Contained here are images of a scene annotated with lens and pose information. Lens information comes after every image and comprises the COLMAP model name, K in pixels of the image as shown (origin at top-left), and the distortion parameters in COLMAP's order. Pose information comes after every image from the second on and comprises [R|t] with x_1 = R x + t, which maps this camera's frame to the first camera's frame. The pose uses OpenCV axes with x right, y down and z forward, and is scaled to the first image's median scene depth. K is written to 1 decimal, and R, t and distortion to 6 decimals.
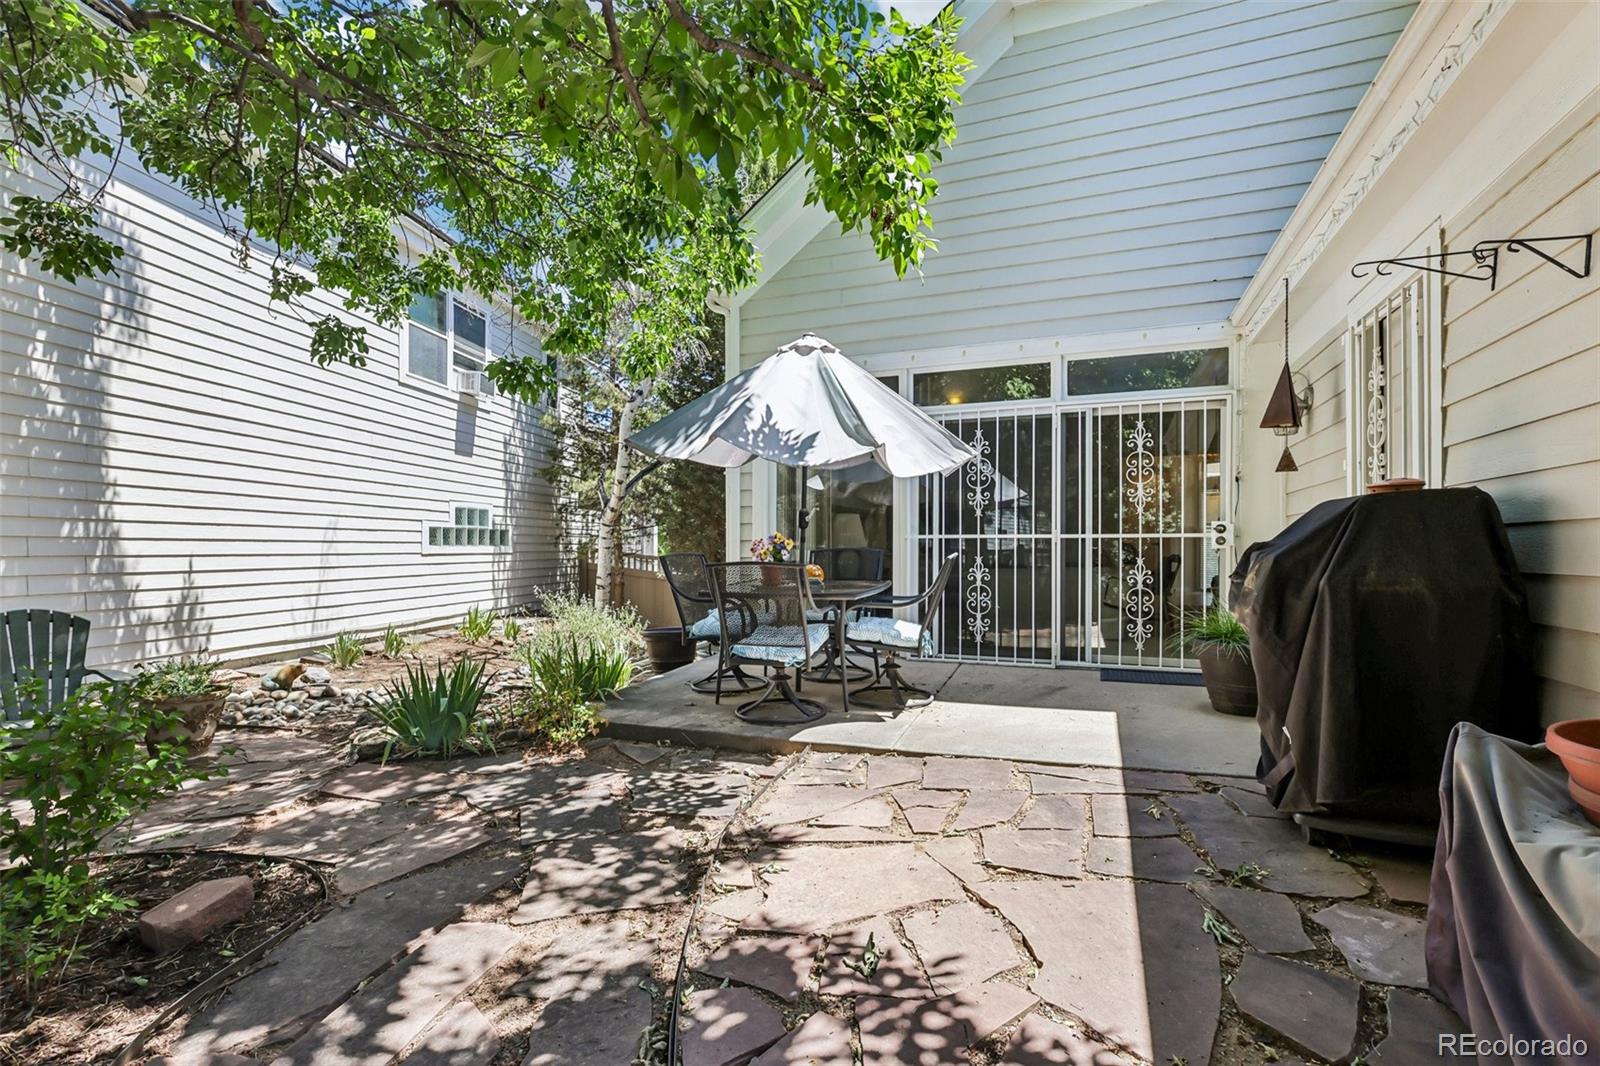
lens RADIAL K [[735.5, 0, 800.5], [0, 735.5, 529.8], [0, 0, 1]] dist [0.001170, 0.000854]
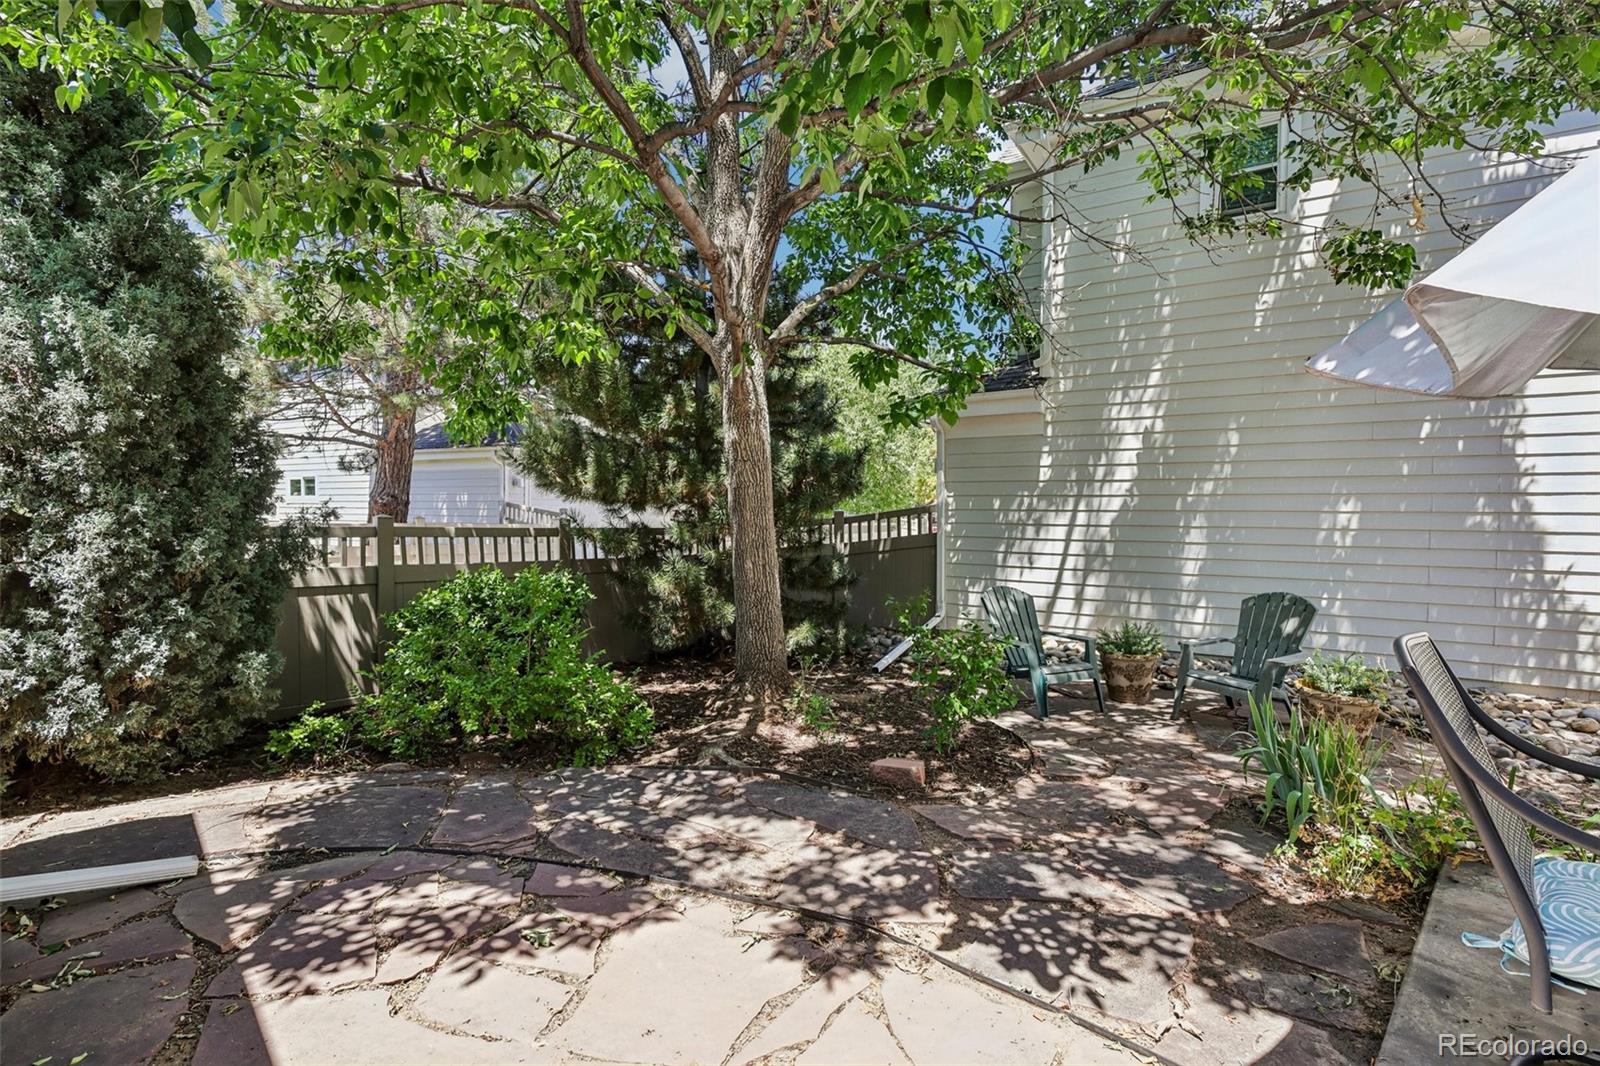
lens RADIAL K [[735.5, 0, 800.5], [0, 735.5, 529.8], [0, 0, 1]] dist [0.001170, 0.000854]
pose [[-0.410986, 0.013565, -0.911541, 0.564997], [0.018421, 0.999809, 0.006573, -0.028054], [0.911455, -0.014090, -0.411157, 1.096830]]
